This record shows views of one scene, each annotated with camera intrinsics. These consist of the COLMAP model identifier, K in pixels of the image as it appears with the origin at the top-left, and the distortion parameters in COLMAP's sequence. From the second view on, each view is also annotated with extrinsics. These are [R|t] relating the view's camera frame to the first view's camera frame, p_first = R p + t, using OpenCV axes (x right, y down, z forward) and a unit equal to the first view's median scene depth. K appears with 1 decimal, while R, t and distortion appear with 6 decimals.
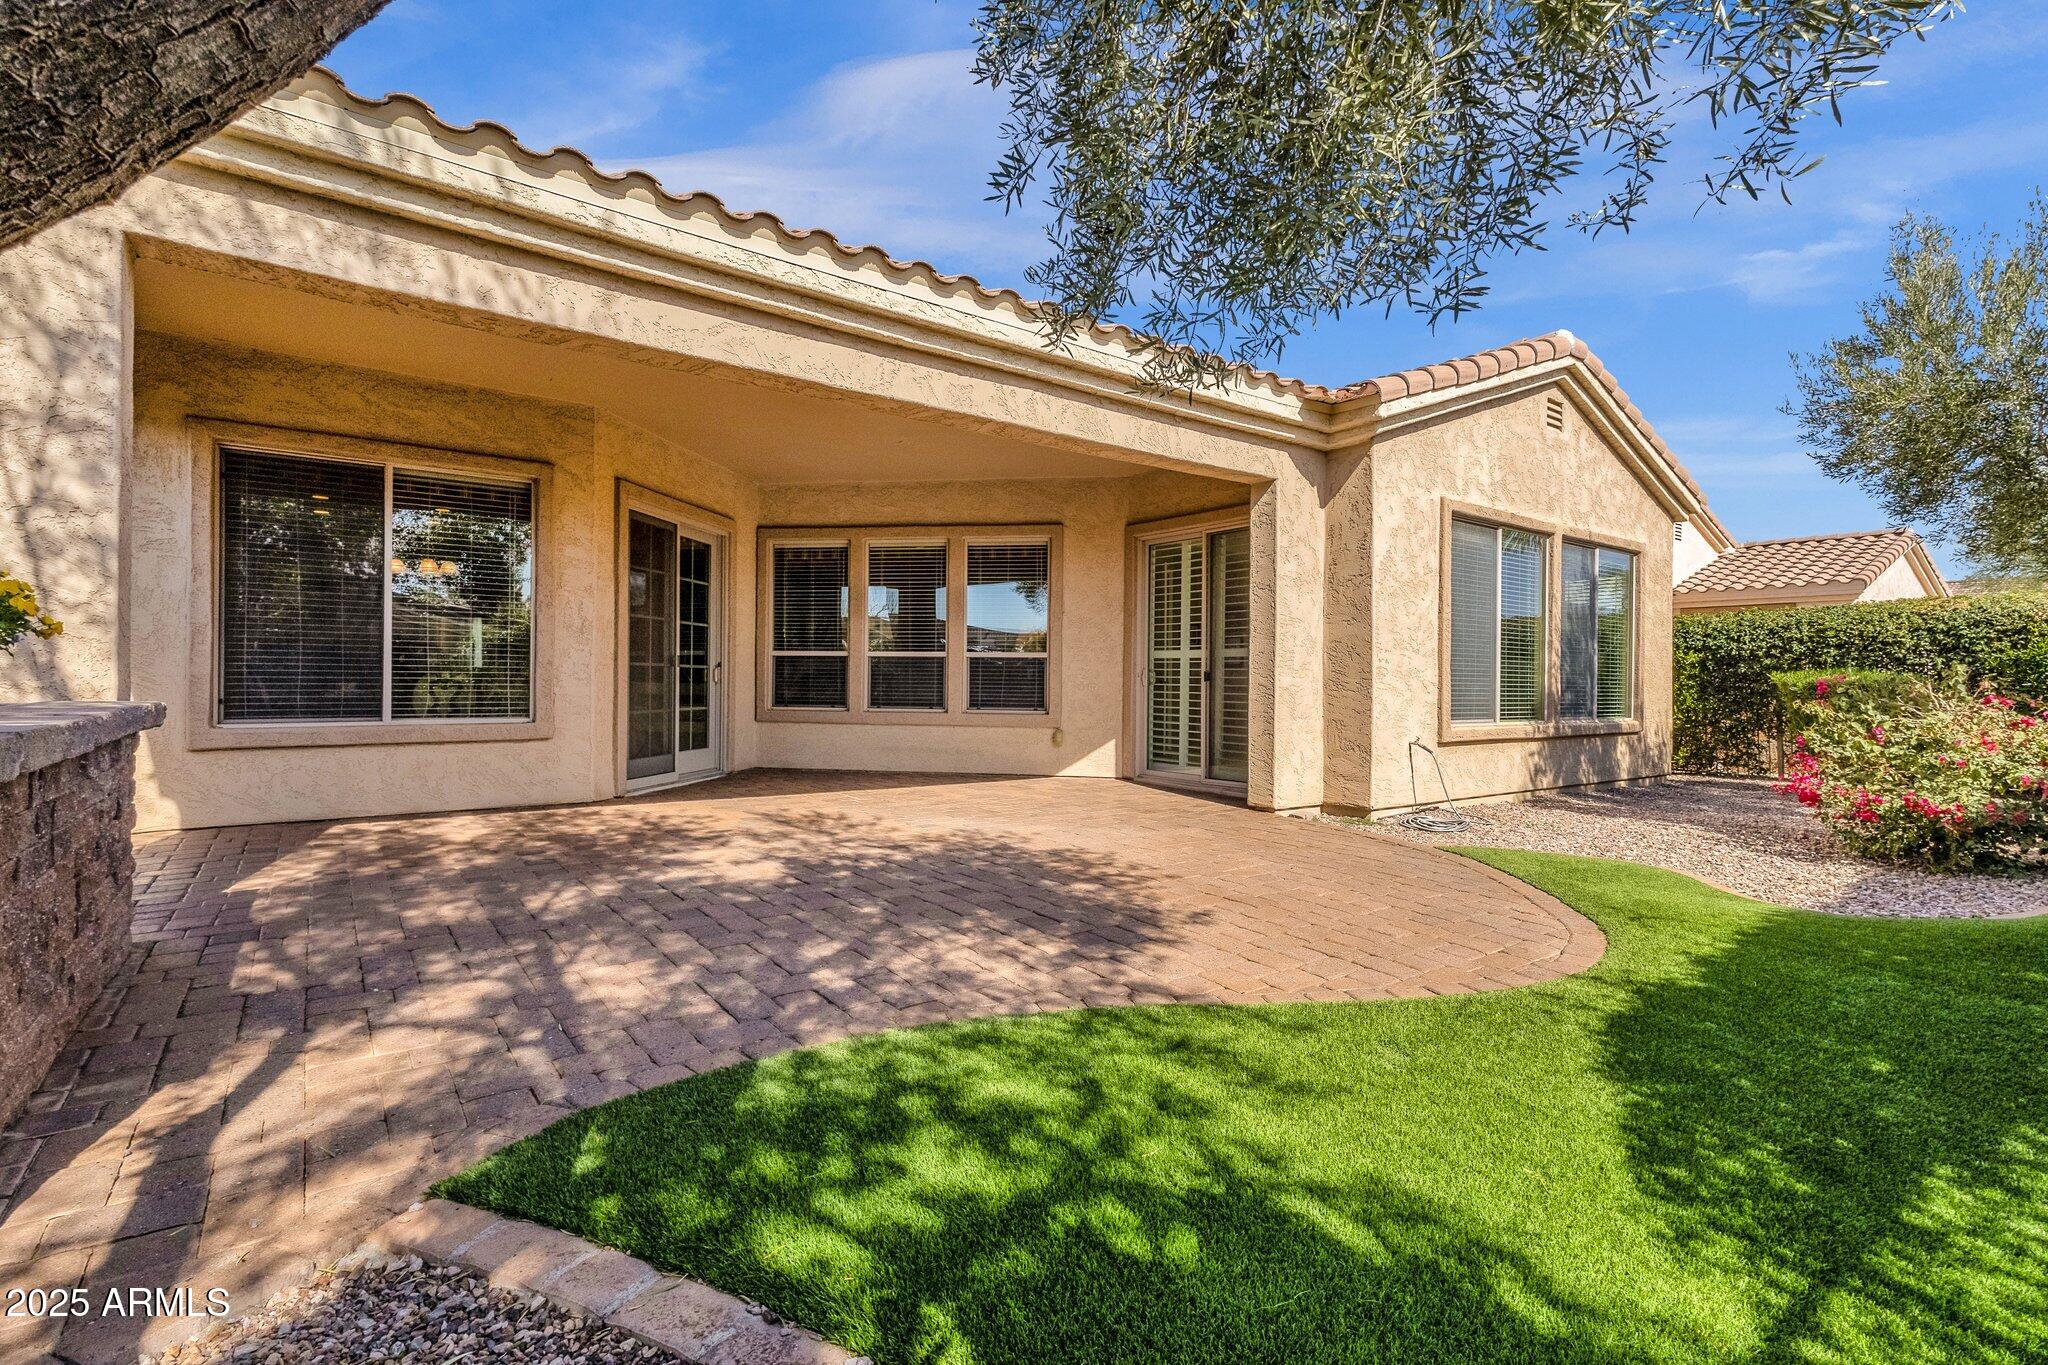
lens RADIAL K [[938.8, 0, 1020.3], [0, 938.8, 677.3], [0, 0, 1]] dist [0.001718, 0.000074]
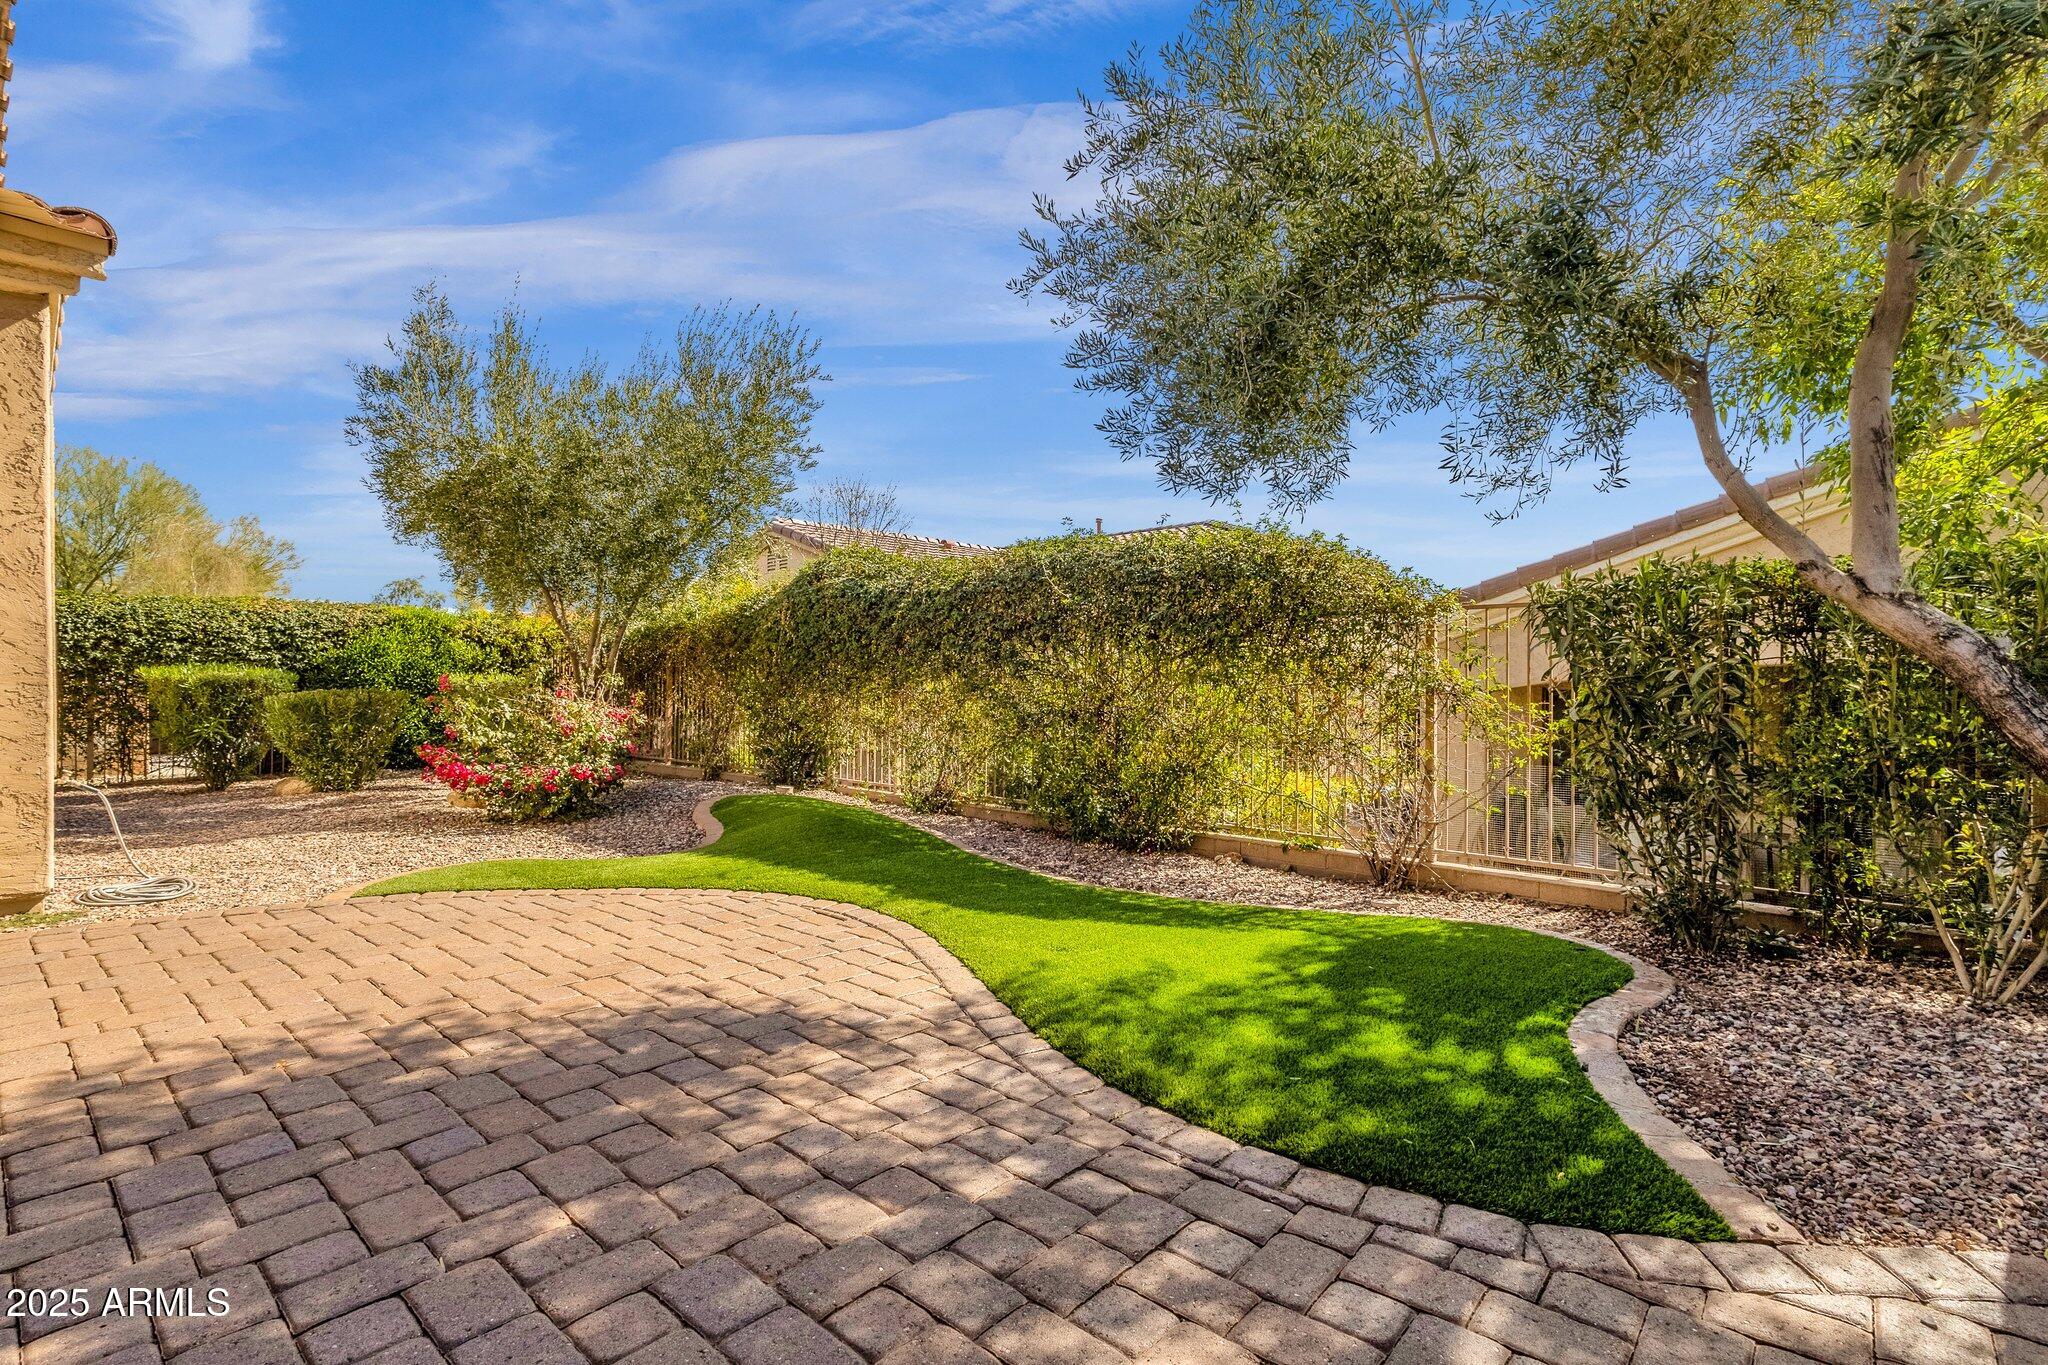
lens RADIAL K [[931.6, 0, 1047.7], [0, 931.6, 684.8], [0, 0, 1]] dist [-0.001480, 0.000034]
pose [[-0.206448, -0.016328, 0.978321, -0.409692], [-0.005249, 0.999865, 0.015580, -0.011659], [-0.978443, -0.001919, -0.206506, 0.549437]]
